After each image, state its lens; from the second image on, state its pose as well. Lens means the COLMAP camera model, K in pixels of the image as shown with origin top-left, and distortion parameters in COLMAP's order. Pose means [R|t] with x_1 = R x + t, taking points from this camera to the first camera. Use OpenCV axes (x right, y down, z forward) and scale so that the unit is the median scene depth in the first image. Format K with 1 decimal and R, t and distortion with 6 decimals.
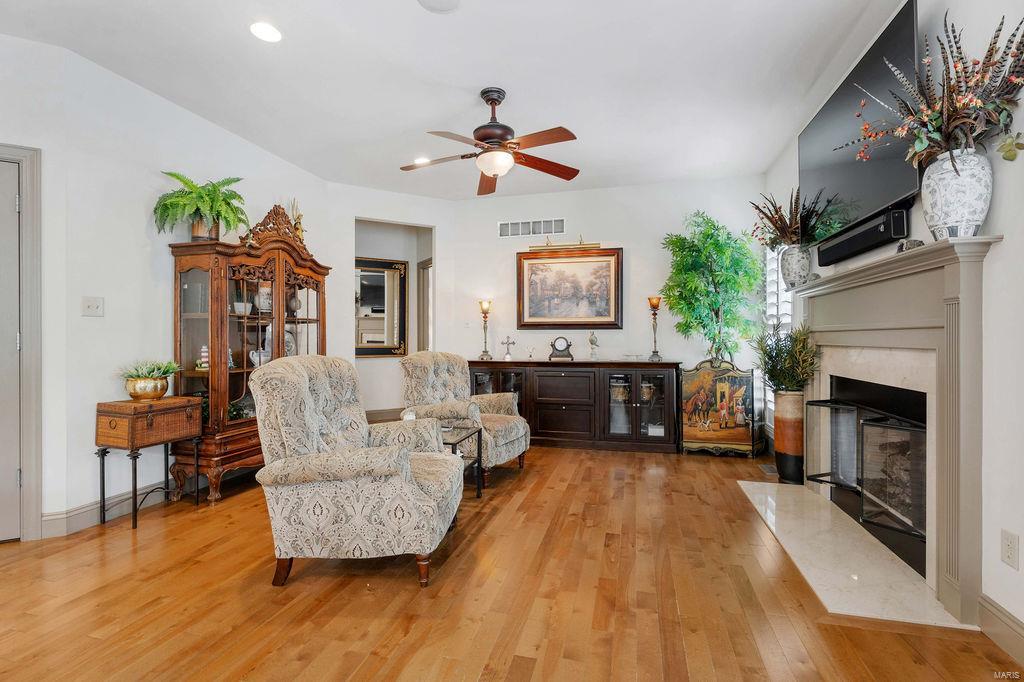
lens RADIAL K [[475.3, 0, 520.0], [0, 475.3, 339.9], [0, 0, 1]] dist [0.000610, -0.000151]
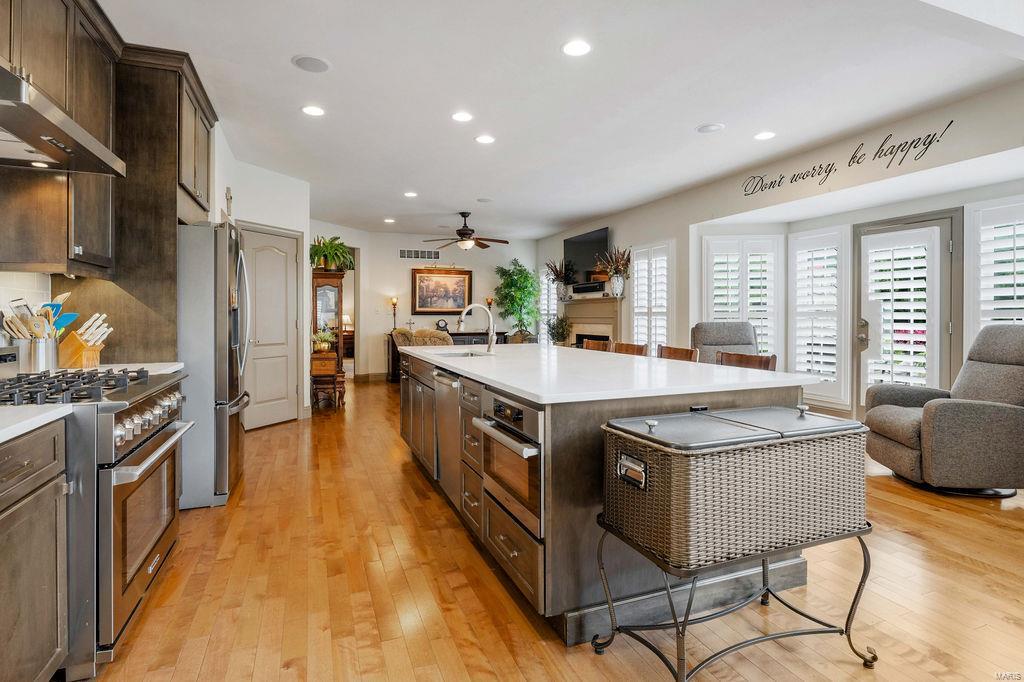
lens RADIAL K [[514.7, 0, 512.1], [0, 514.7, 318.9], [0, 0, 1]] dist [-0.000241, 0.000030]
pose [[0.815477, -0.003909, 0.578776, -0.899884], [0.004730, 0.999989, 0.000089, -0.008753], [-0.578770, 0.002665, 0.815487, -0.786566]]
